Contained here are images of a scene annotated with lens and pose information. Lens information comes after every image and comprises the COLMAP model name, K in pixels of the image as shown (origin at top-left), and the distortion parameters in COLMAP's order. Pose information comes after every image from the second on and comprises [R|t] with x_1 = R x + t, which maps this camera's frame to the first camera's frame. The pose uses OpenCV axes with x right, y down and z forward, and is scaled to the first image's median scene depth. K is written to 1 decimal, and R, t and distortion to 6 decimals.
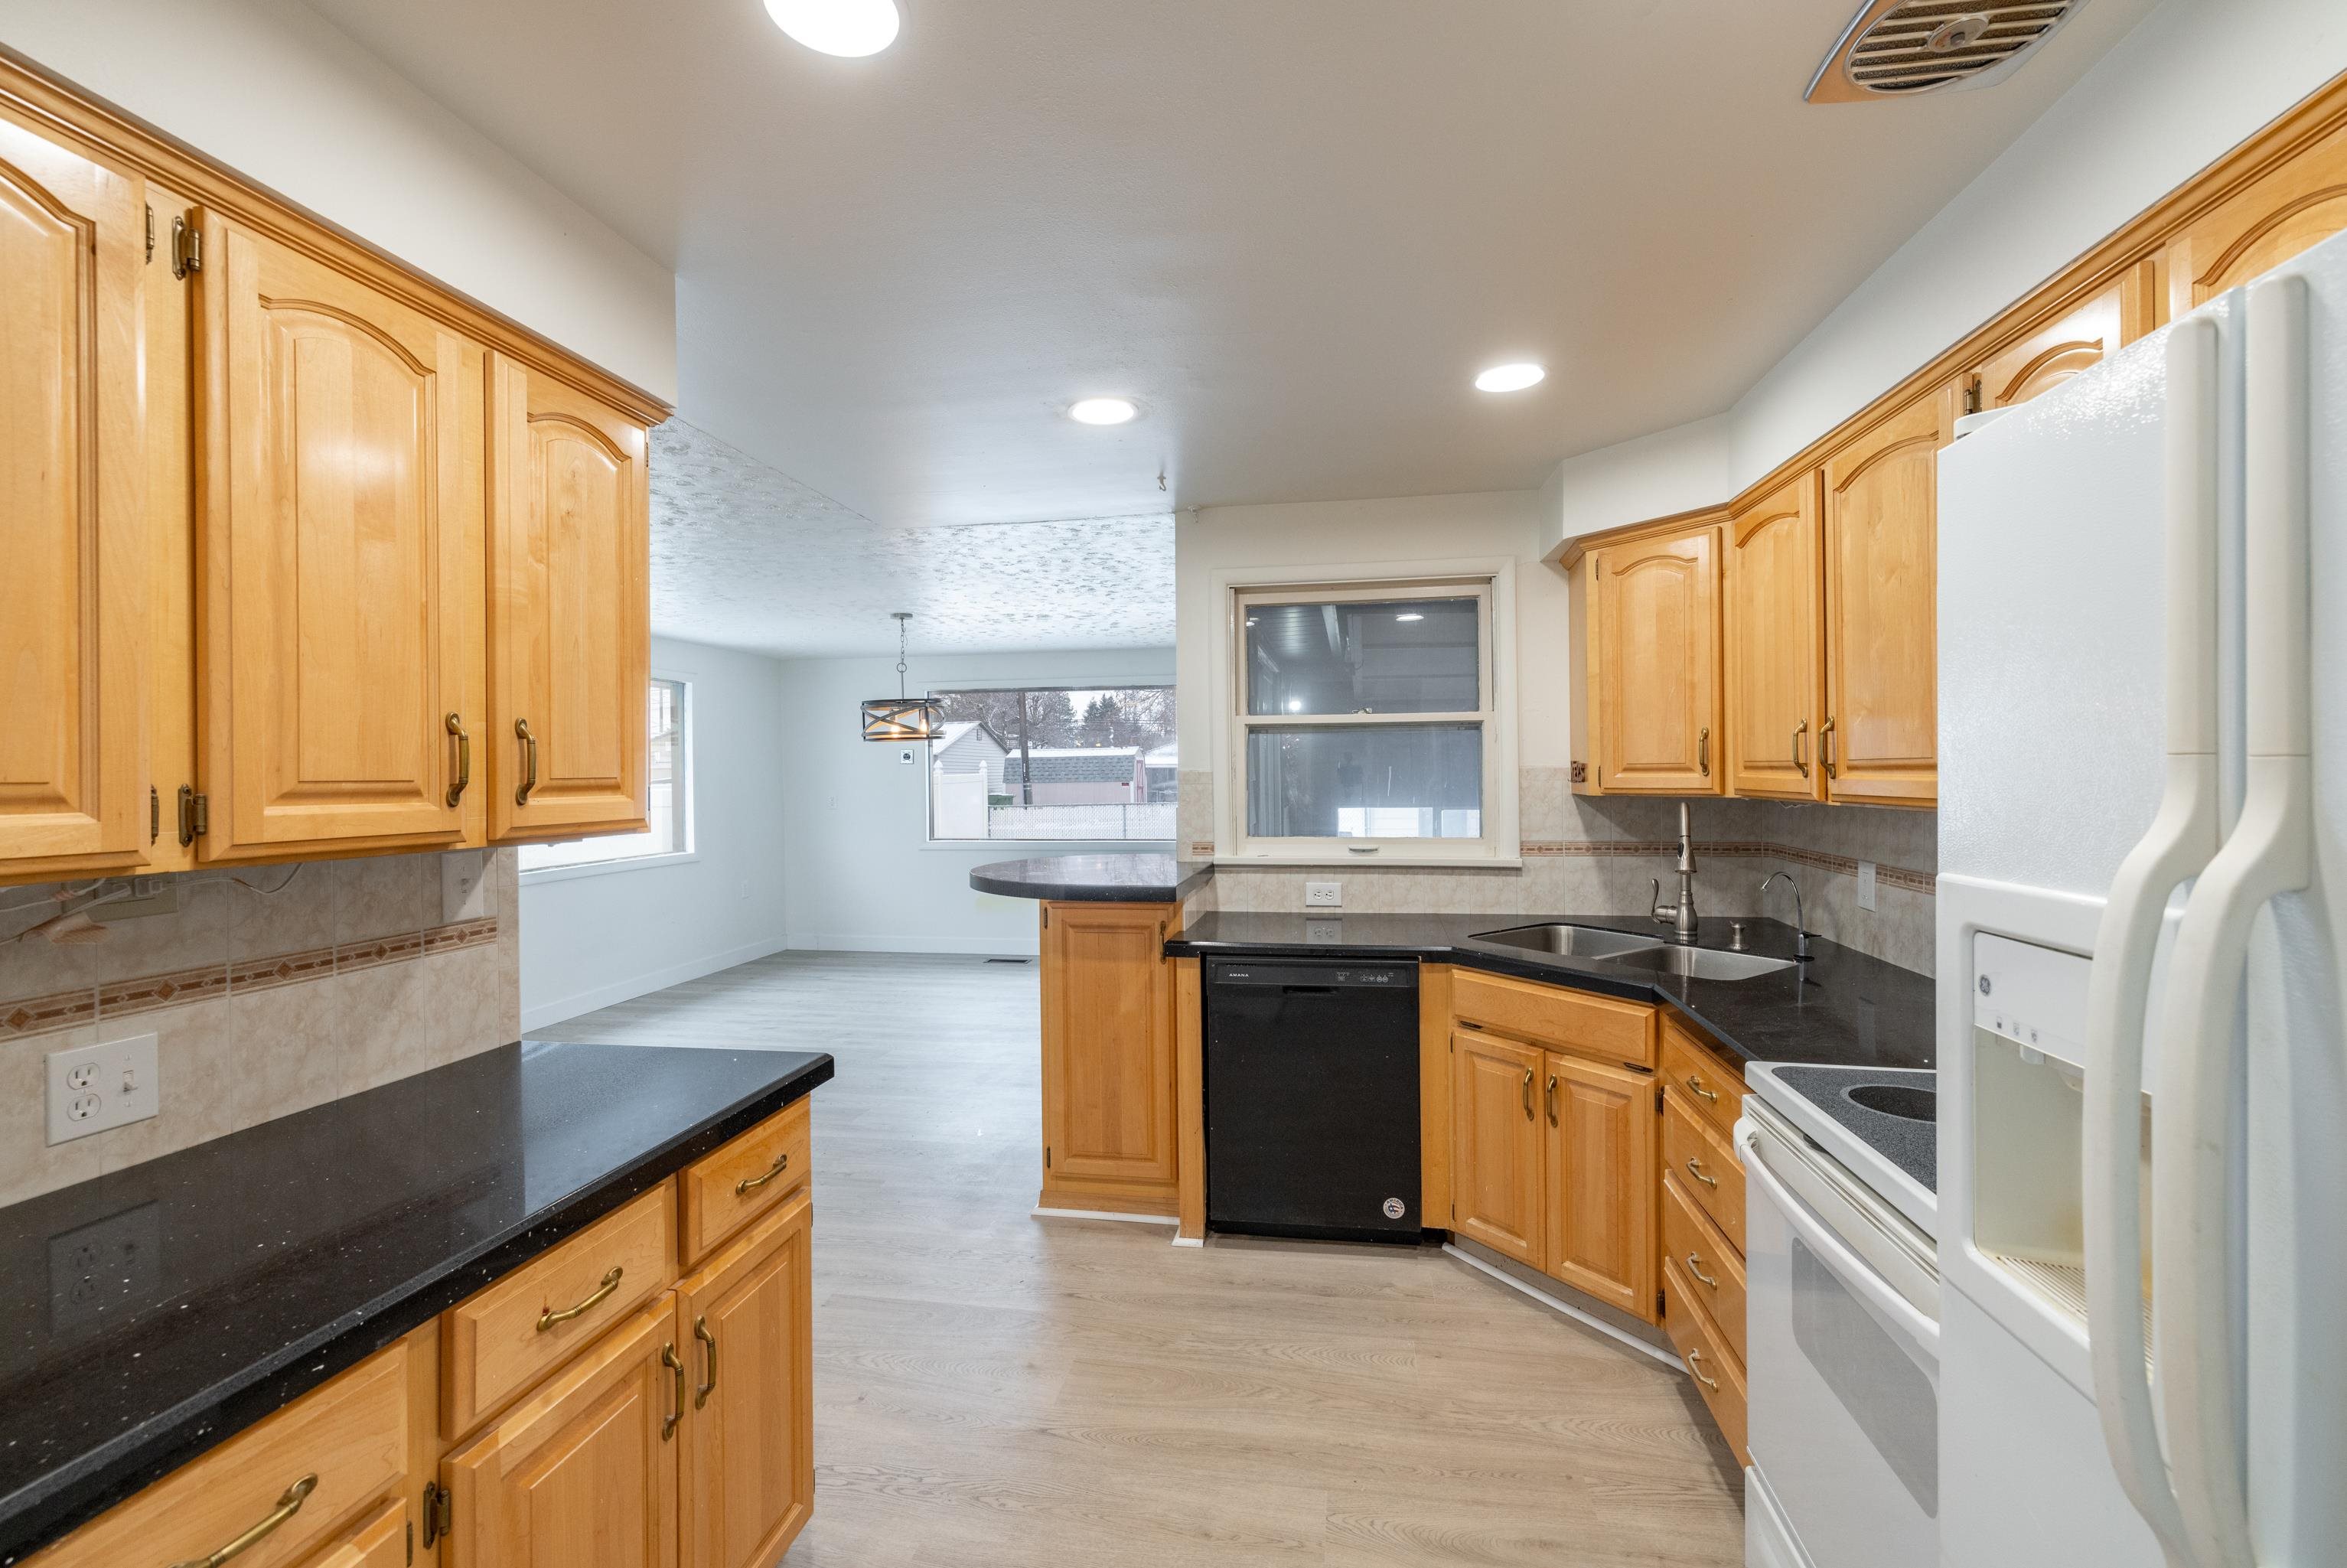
lens RADIAL K [[1011.6, 0, 1160.6], [0, 1011.6, 775.4], [0, 0, 1]] dist [-0.001884, -0.000068]
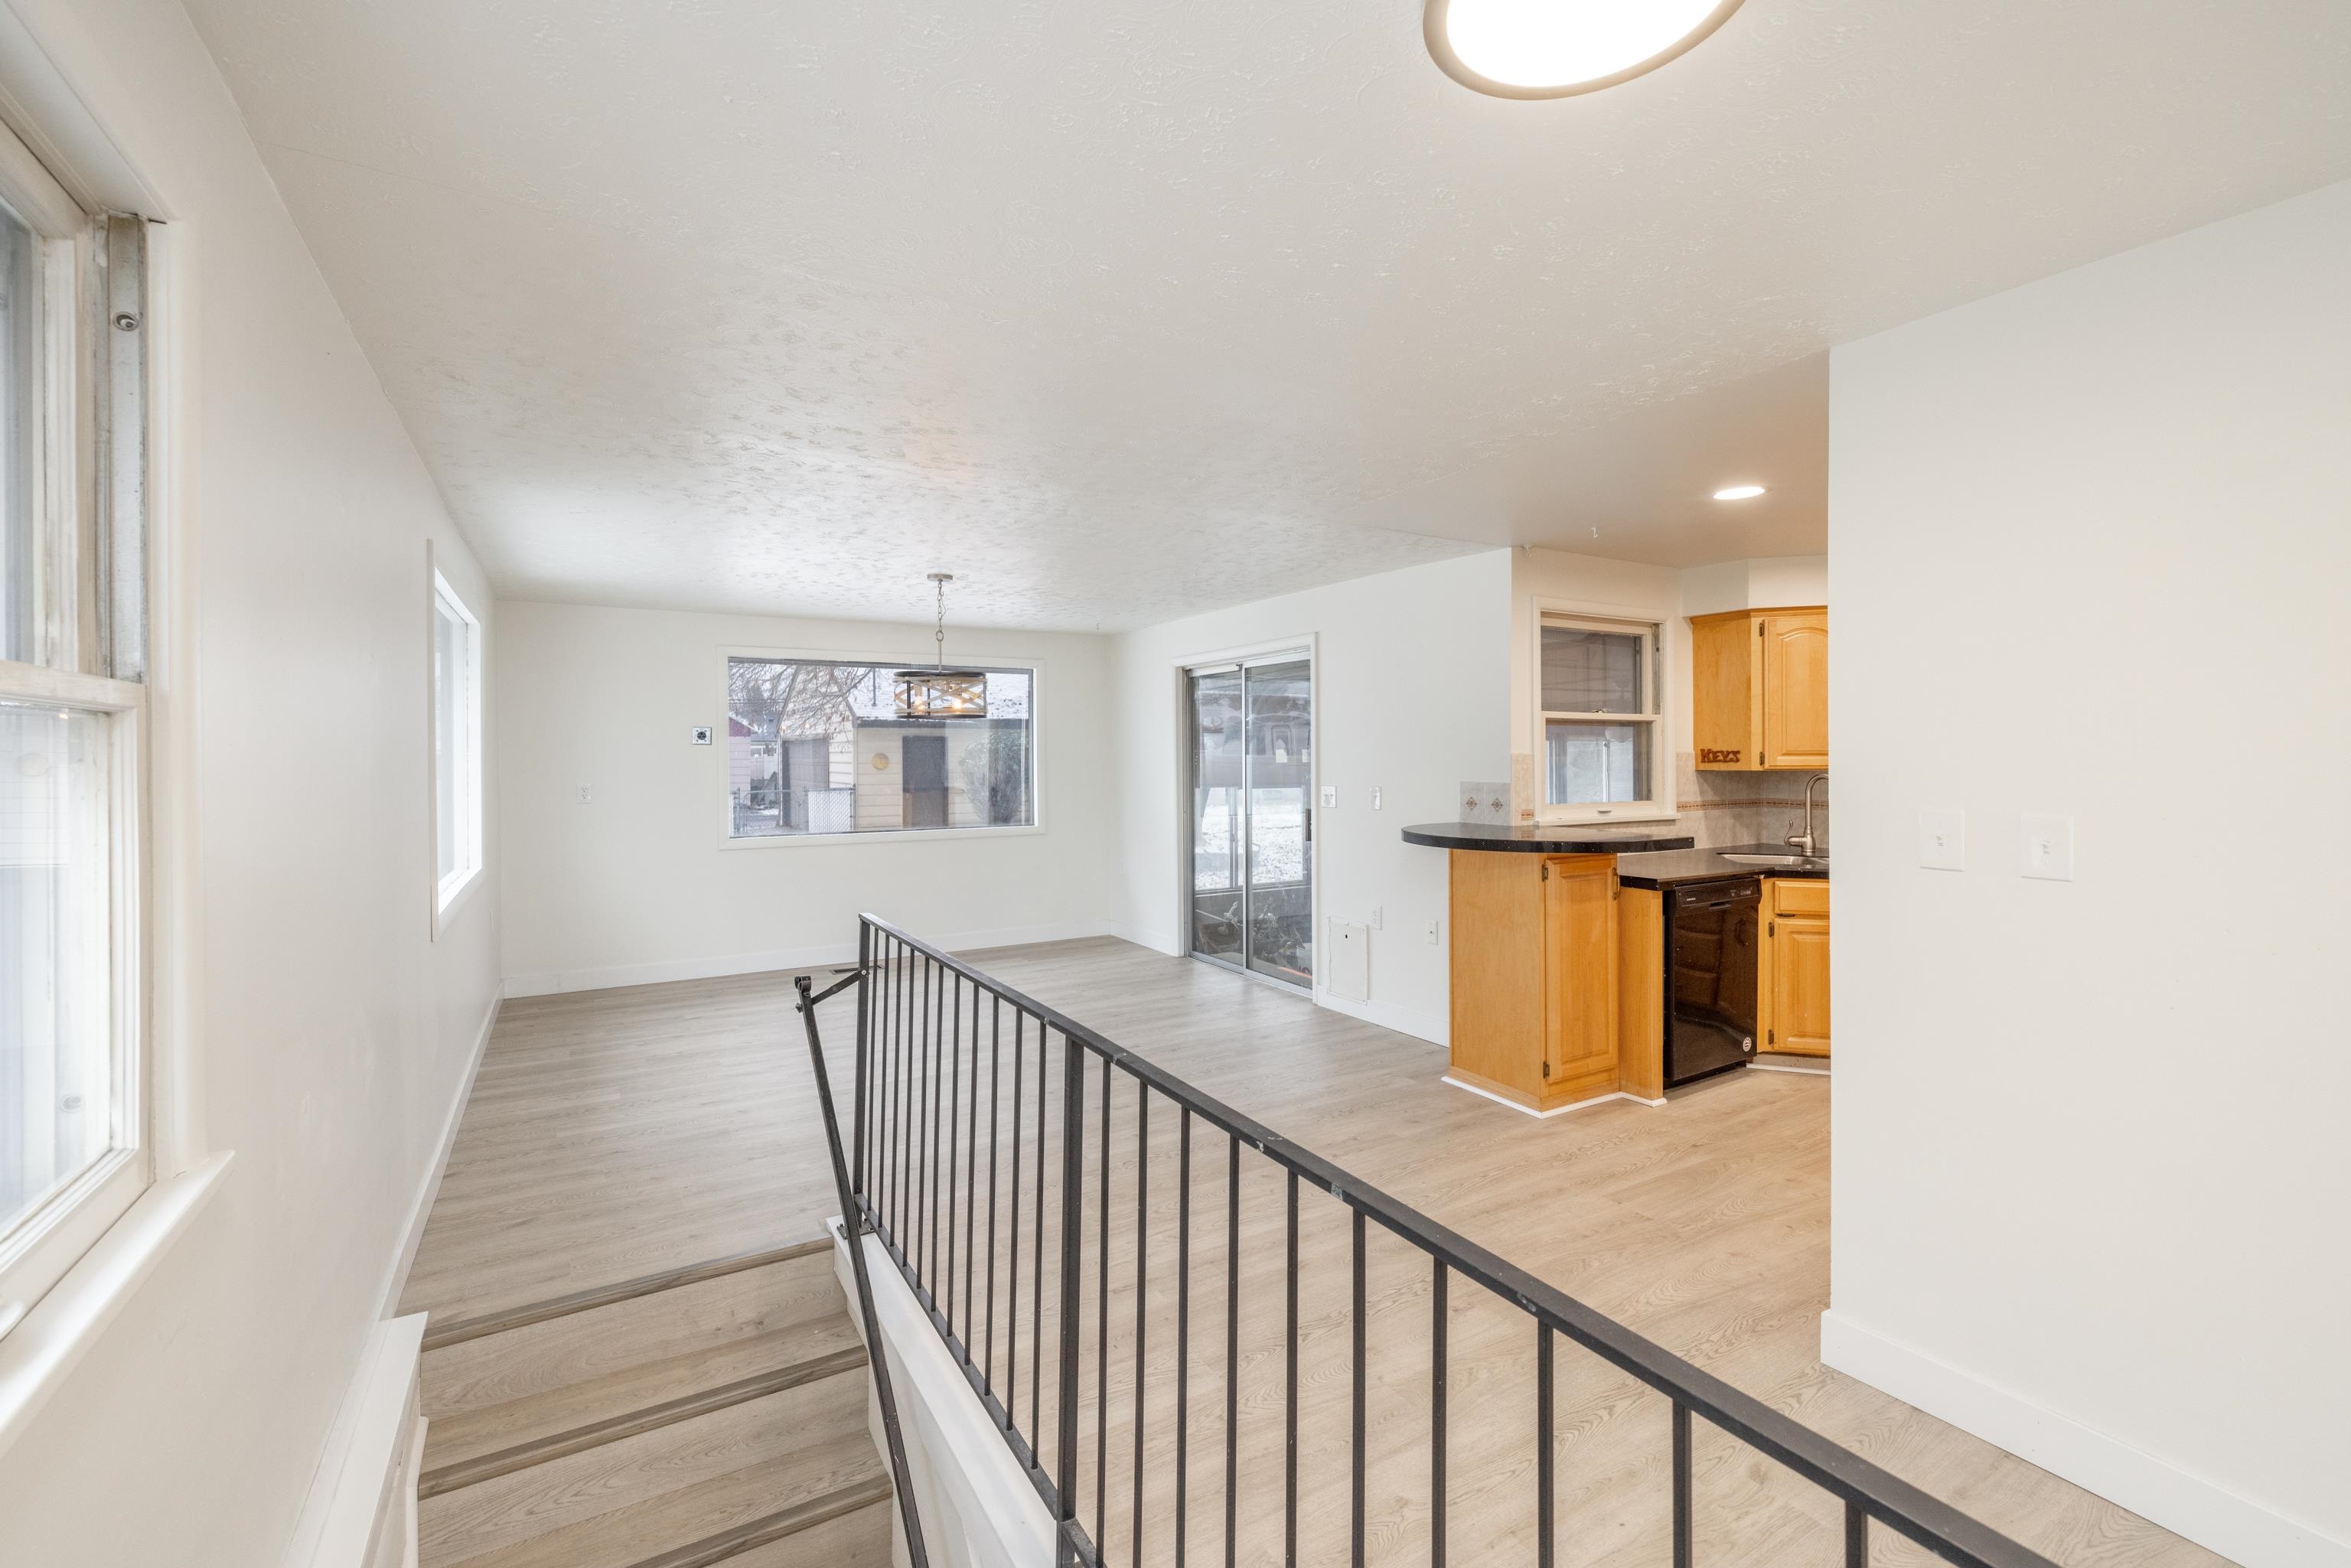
lens RADIAL K [[1013.3, 0, 1145.5], [0, 1013.3, 753.5], [0, 0, 1]] dist [-0.001884, -0.000068]
pose [[0.763171, 0.007565, 0.646152, -1.411225], [-0.000930, 0.999943, -0.010610, 0.011821], [-0.646196, 0.007496, 0.763135, 0.419432]]
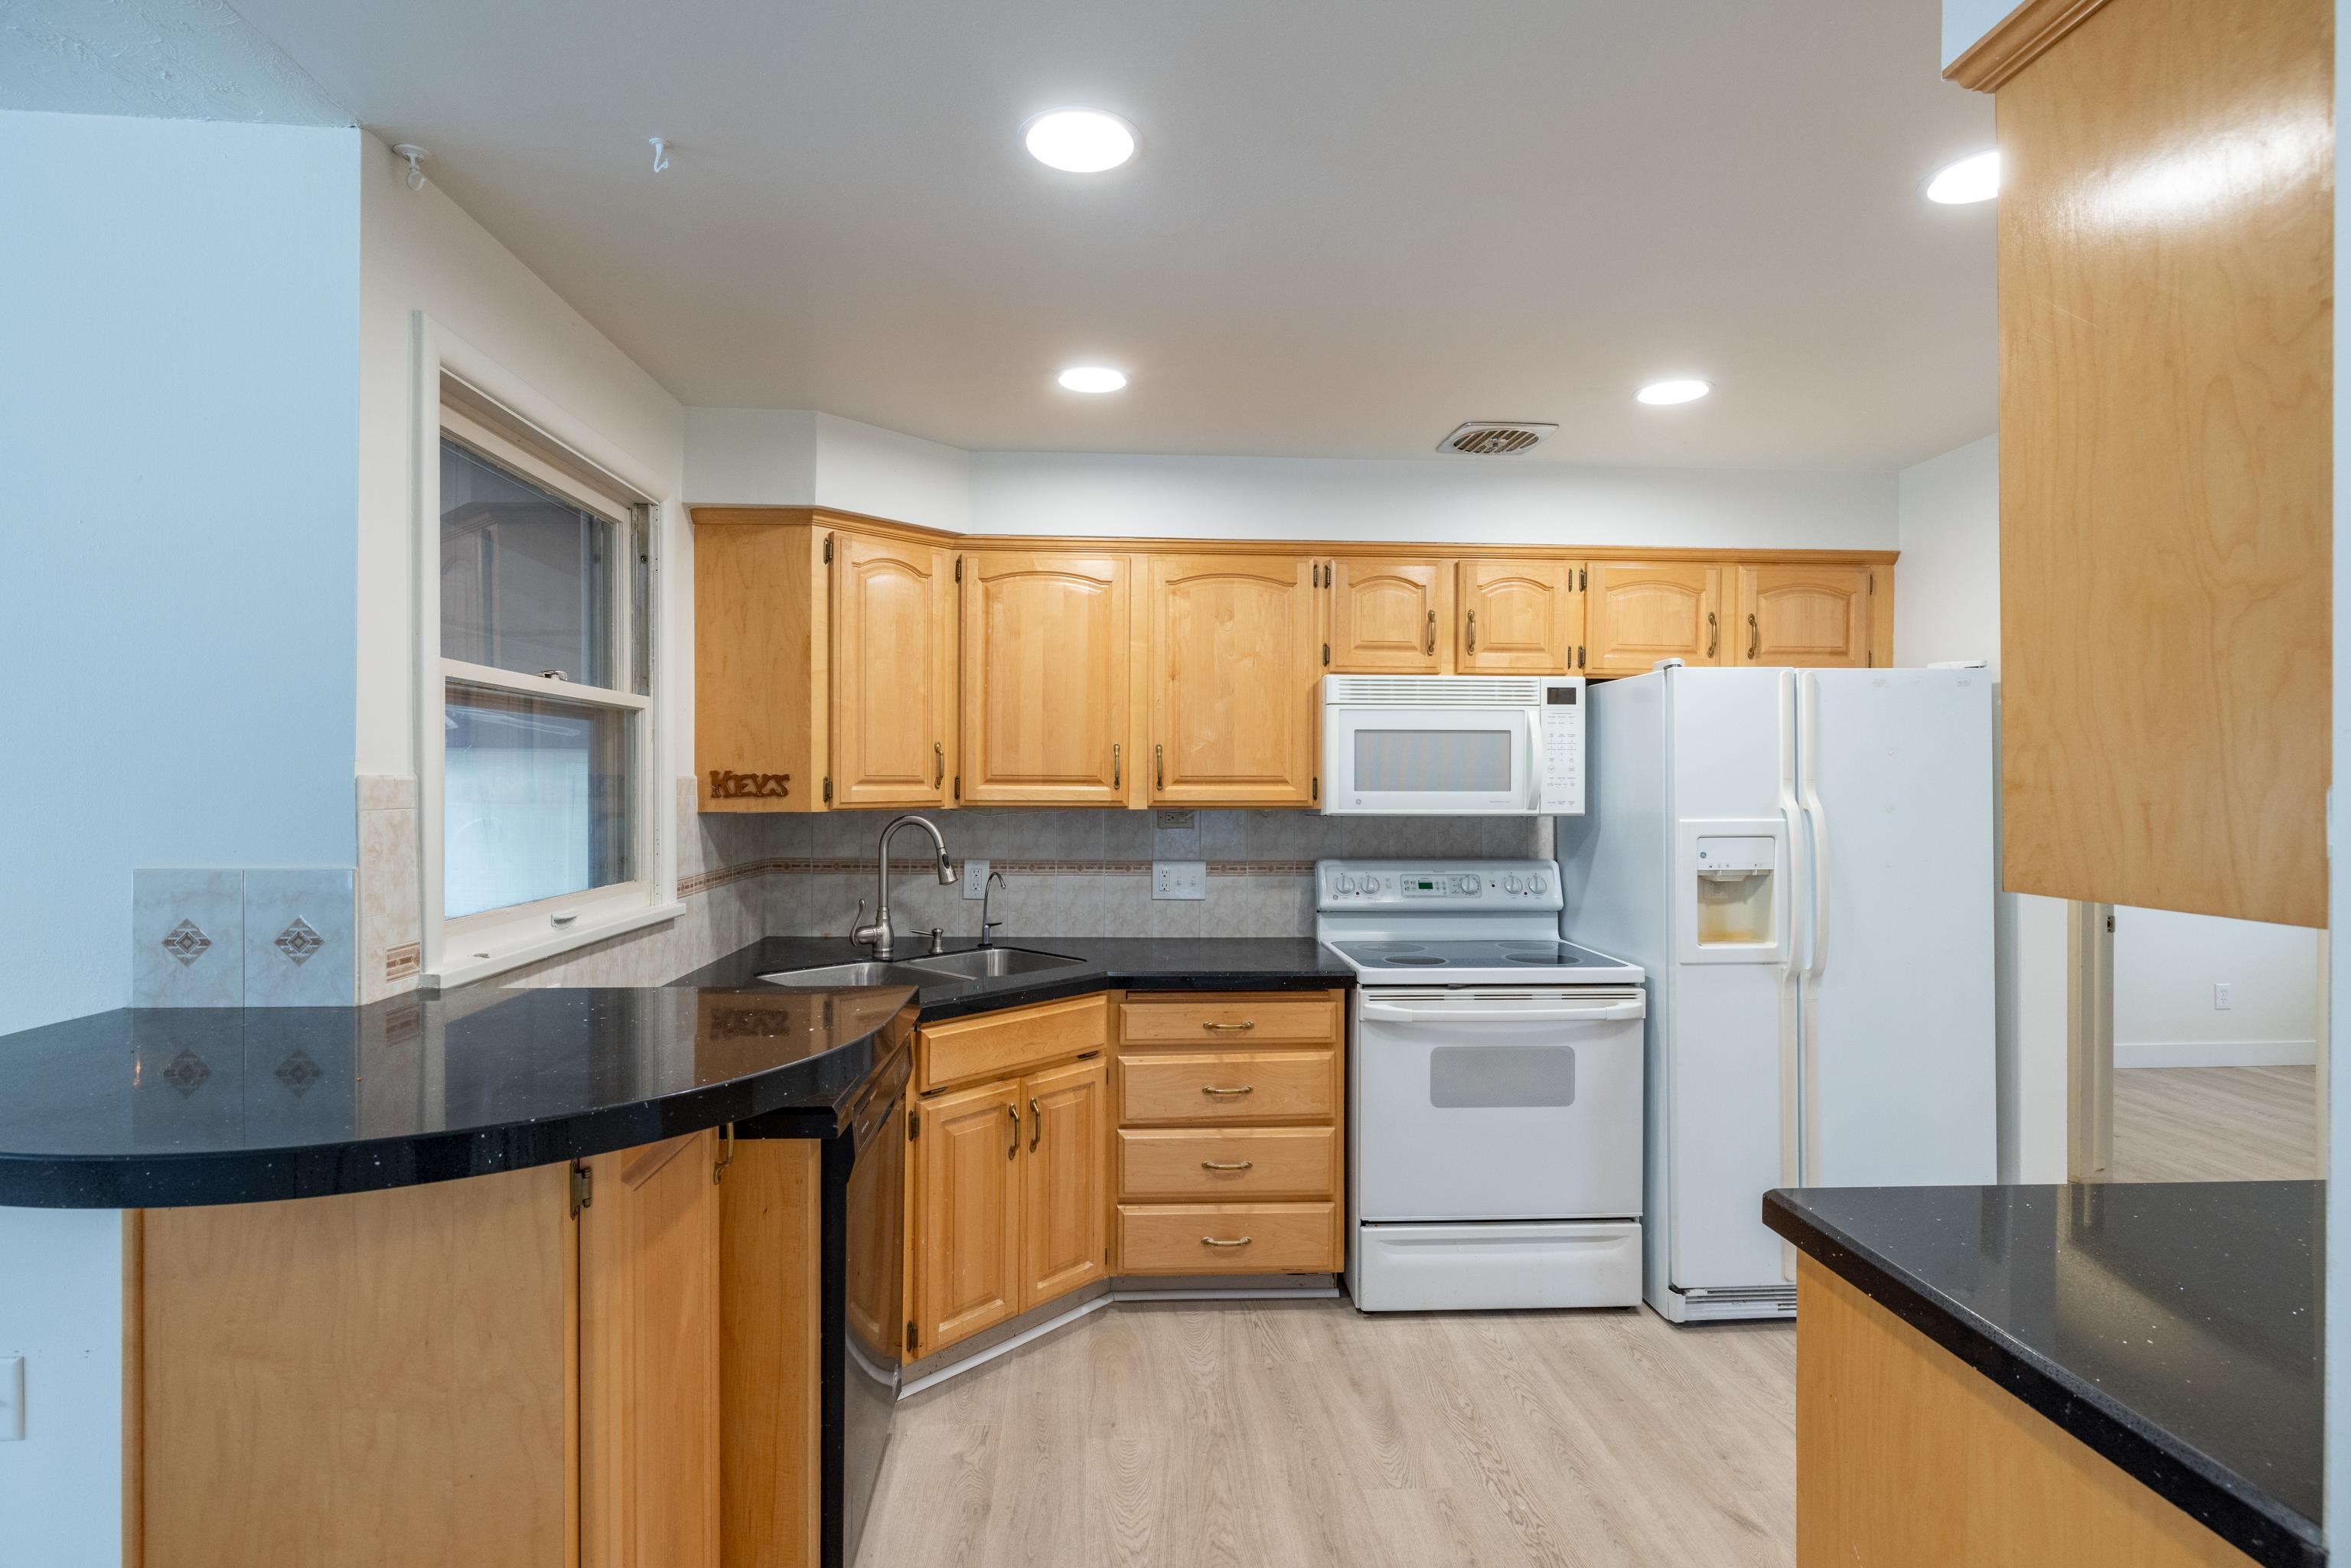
lens RADIAL K [[1150.6, 0, 1173.5], [0, 1150.6, 777.4], [0, 0, 1]] dist [-0.001385, 0.000306]
pose [[-0.251809, 0.010471, 0.967720, -0.620041], [0.002103, 0.999945, -0.010272, 0.001541], [-0.967775, -0.000552, -0.251817, 1.000397]]
